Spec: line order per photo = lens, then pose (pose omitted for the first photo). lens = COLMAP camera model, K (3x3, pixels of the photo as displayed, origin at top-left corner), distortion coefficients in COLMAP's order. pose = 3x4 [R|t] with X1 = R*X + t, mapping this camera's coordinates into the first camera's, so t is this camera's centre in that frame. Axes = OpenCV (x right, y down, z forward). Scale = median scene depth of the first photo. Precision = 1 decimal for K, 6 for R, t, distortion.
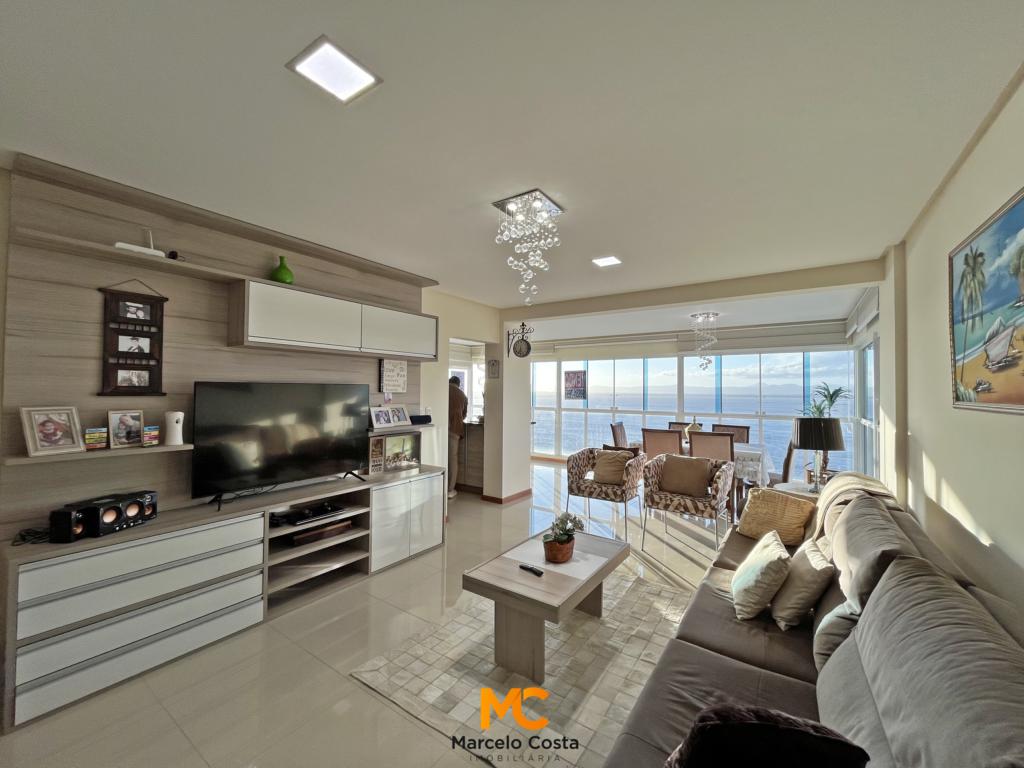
lens RADIAL K [[412.8, 0, 510.0], [0, 412.8, 381.6], [0, 0, 1]] dist [-0.000513, -0.000628]
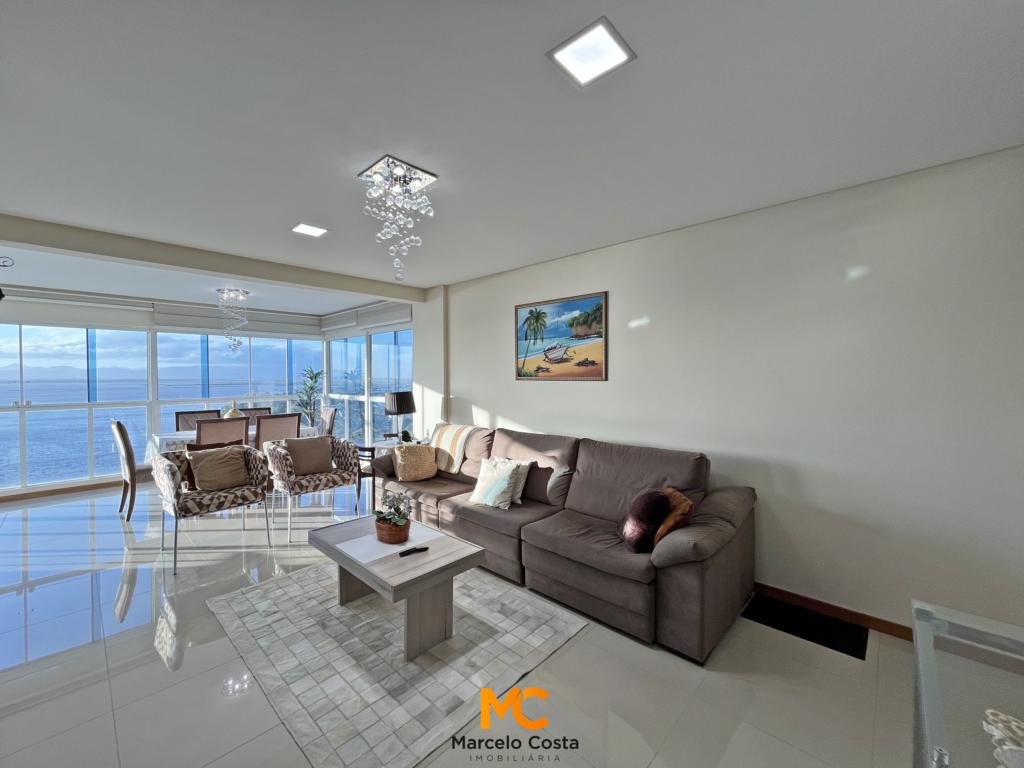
lens RADIAL K [[412.8, 0, 509.6], [0, 412.8, 382.2], [0, 0, 1]] dist [-0.000513, -0.000628]
pose [[0.145942, -0.027203, 0.988919, -0.501061], [-0.015335, 0.999440, 0.029756, 0.006708], [-0.989174, -0.019508, 0.145443, 0.353548]]
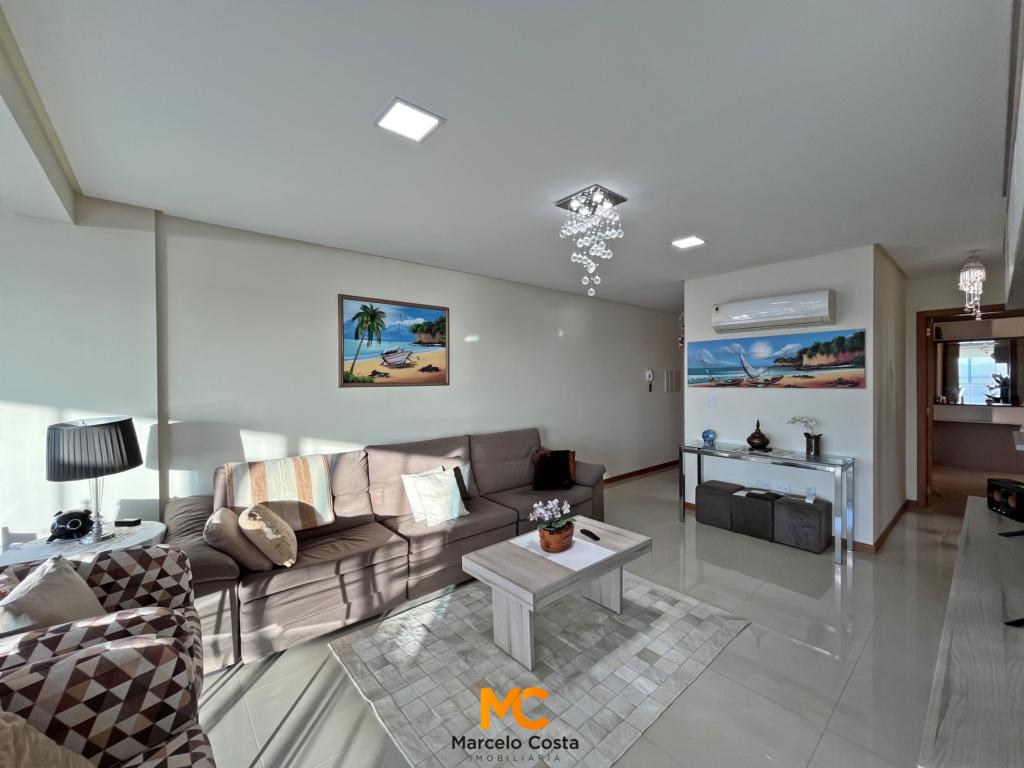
lens RADIAL K [[412.8, 0, 512.8], [0, 412.8, 384.4], [0, 0, 1]] dist [-0.000513, -0.000628]
pose [[-0.967192, 0.001380, 0.254044, -0.017146], [-0.000707, 0.999967, -0.008127, 0.032445], [-0.254047, -0.008040, -0.967158, 1.200315]]
